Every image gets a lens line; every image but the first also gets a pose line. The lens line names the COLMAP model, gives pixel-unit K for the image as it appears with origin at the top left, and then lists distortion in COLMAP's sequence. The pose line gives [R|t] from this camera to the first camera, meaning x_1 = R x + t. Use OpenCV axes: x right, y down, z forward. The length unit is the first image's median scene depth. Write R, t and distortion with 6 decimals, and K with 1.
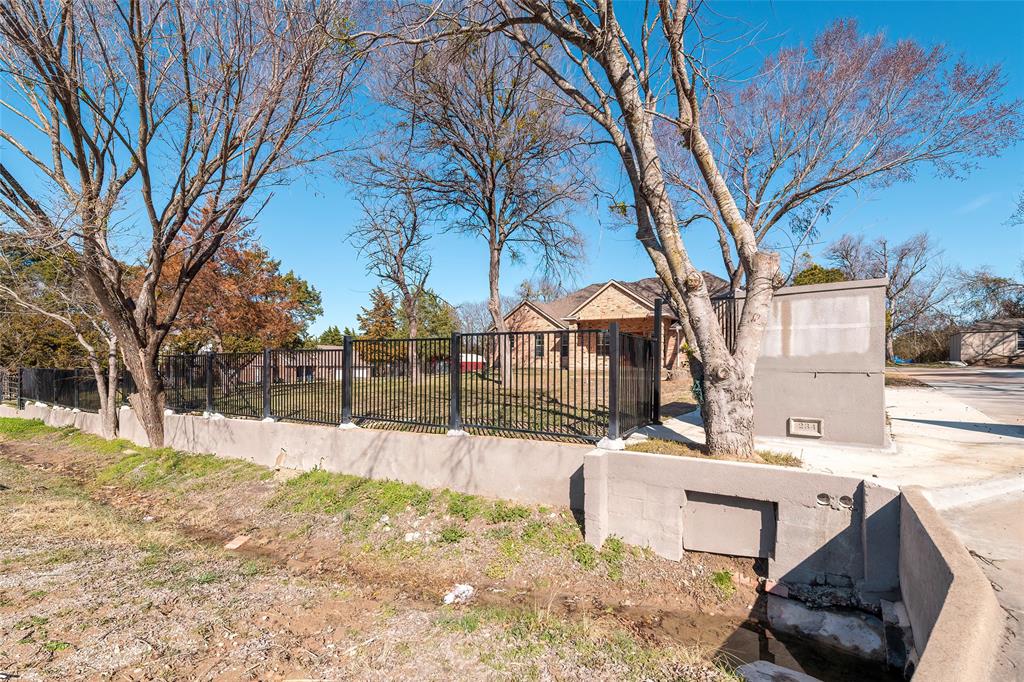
lens RADIAL K [[446.7, 0, 512.4], [0, 446.7, 362.4], [0, 0, 1]] dist [0.008530, -0.000391]
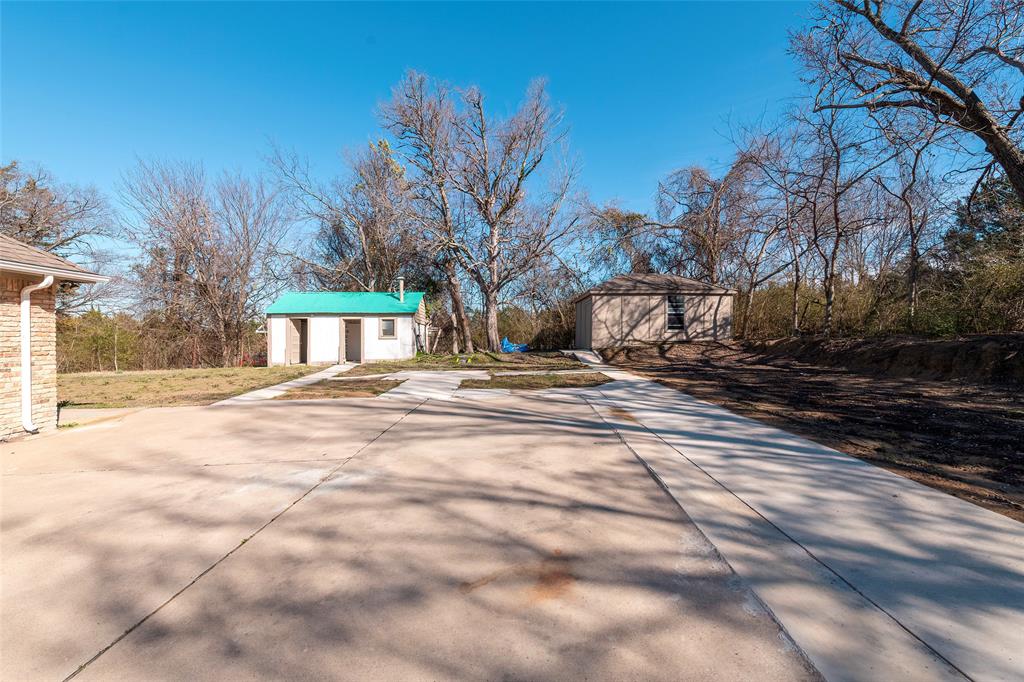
lens RADIAL K [[426.6, 0, 512.0], [0, 426.6, 341.0], [0, 0, 1]] dist [0.007178, -0.000042]
pose [[0.811738, -0.011164, 0.583915, 1.657080], [0.002269, 0.999870, 0.015962, -0.058012], [-0.584017, -0.011632, 0.811658, 1.709256]]
